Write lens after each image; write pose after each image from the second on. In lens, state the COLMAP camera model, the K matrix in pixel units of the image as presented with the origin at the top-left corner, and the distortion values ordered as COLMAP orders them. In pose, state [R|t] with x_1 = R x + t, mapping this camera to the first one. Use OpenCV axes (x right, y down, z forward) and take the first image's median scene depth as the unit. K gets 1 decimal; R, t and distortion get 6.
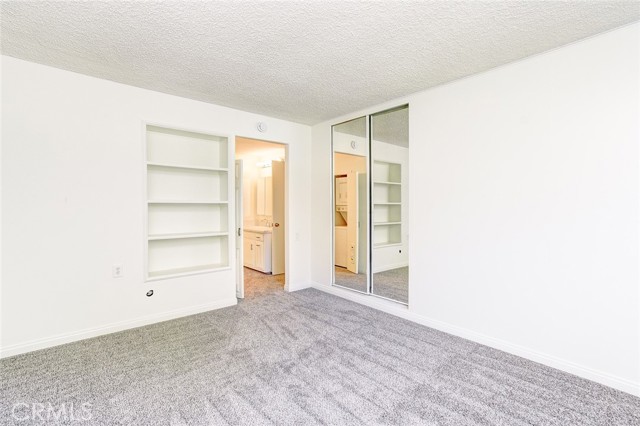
lens RADIAL K [[281.8, 0, 324.8], [0, 281.8, 210.5], [0, 0, 1]] dist [0.002221, 0.001028]
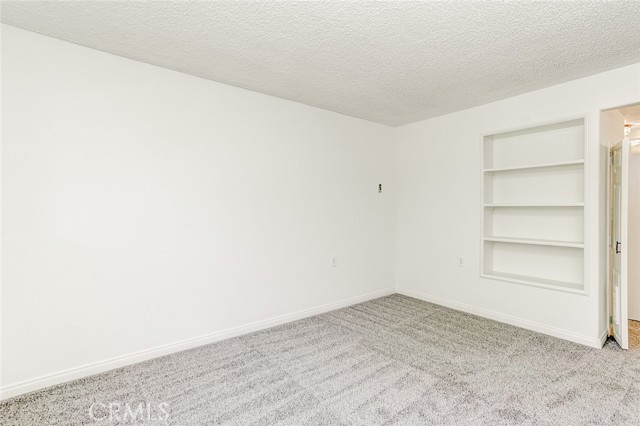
lens RADIAL K [[281.8, 0, 324.8], [0, 281.8, 210.5], [0, 0, 1]] dist [0.002221, 0.001028]
pose [[-0.003205, 0.003670, -0.999988, 0.464994], [-0.011477, 0.999927, 0.003707, -0.008803], [0.999929, 0.011489, -0.003162, 0.366304]]
